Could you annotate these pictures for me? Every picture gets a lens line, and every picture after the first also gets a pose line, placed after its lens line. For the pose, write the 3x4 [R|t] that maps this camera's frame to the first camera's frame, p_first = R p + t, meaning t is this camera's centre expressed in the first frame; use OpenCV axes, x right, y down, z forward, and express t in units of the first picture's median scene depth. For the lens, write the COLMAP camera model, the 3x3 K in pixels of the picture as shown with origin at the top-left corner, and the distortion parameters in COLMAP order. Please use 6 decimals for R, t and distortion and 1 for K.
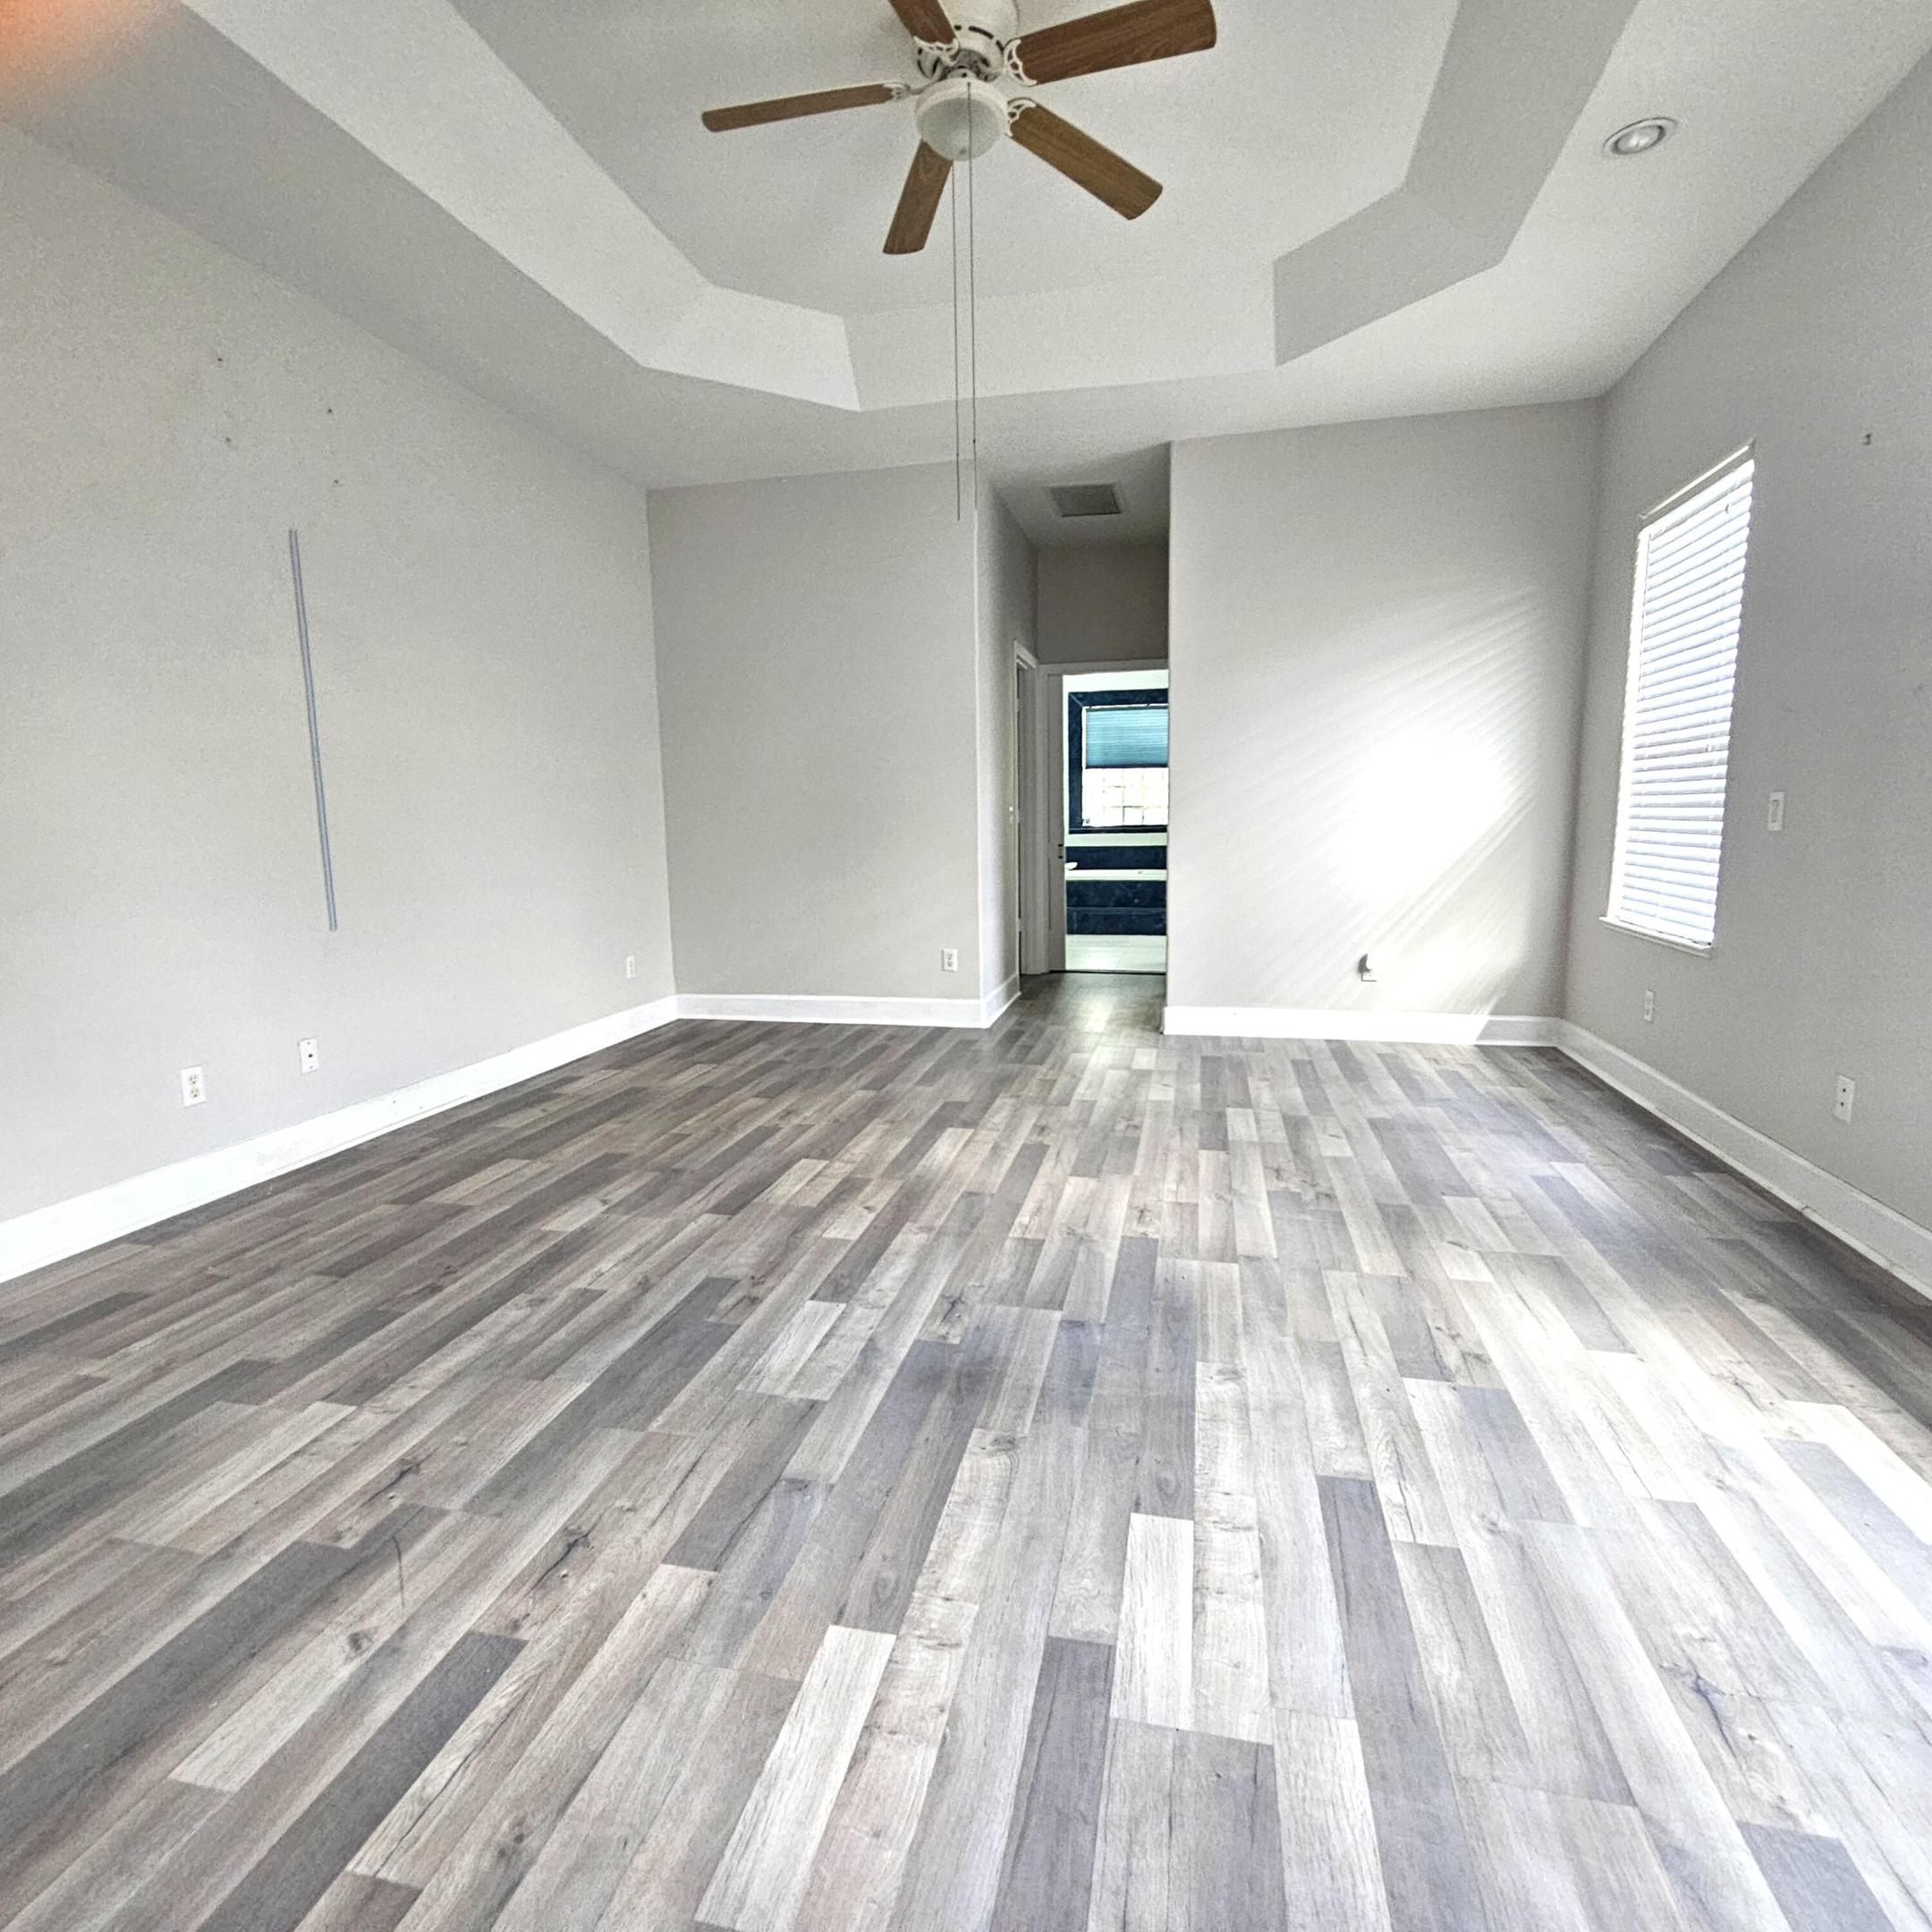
lens RADIAL K [[1071.2, 0, 950.8], [0, 1071.2, 964.9], [0, 0, 1]] dist [-0.007387, 0.002545]
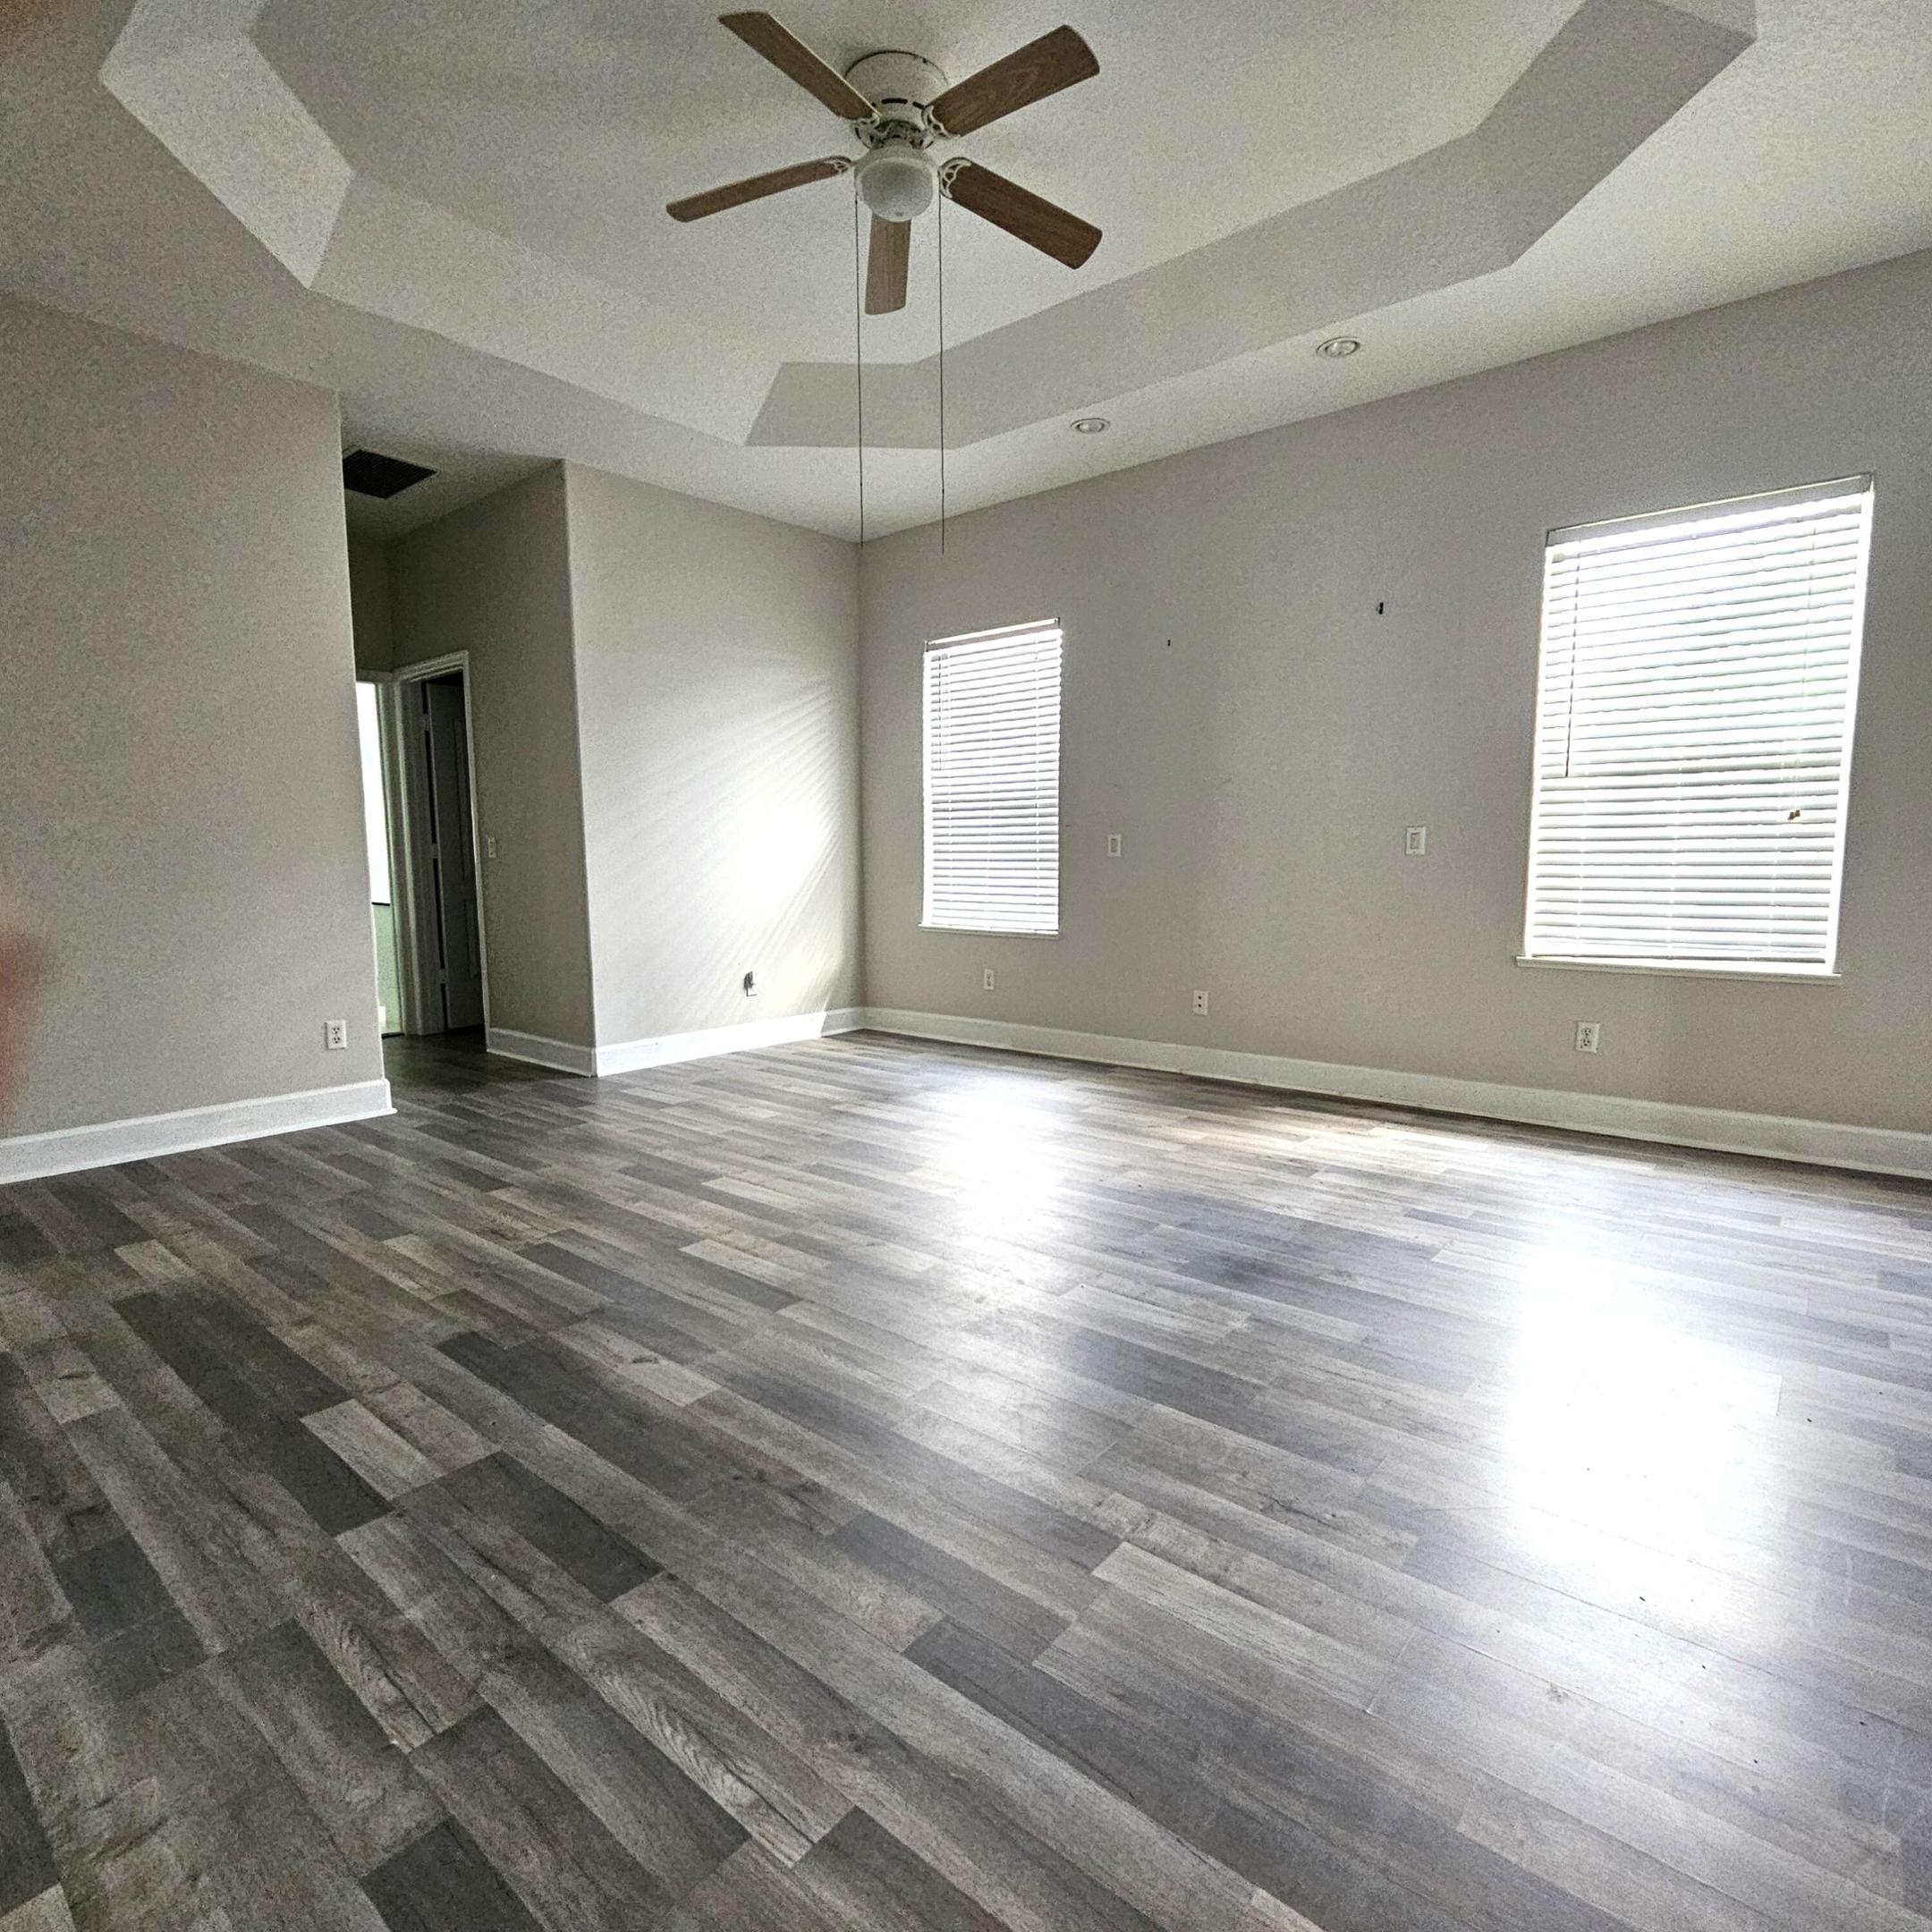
lens RADIAL K [[1071.2, 0, 959.3], [0, 1071.2, 966.9], [0, 0, 1]] dist [-0.007387, 0.002545]
pose [[0.454554, -0.084718, 0.886681, -0.757653], [0.124937, 0.991689, 0.030703, -0.033128], [-0.881914, 0.096823, 0.461361, 0.408916]]
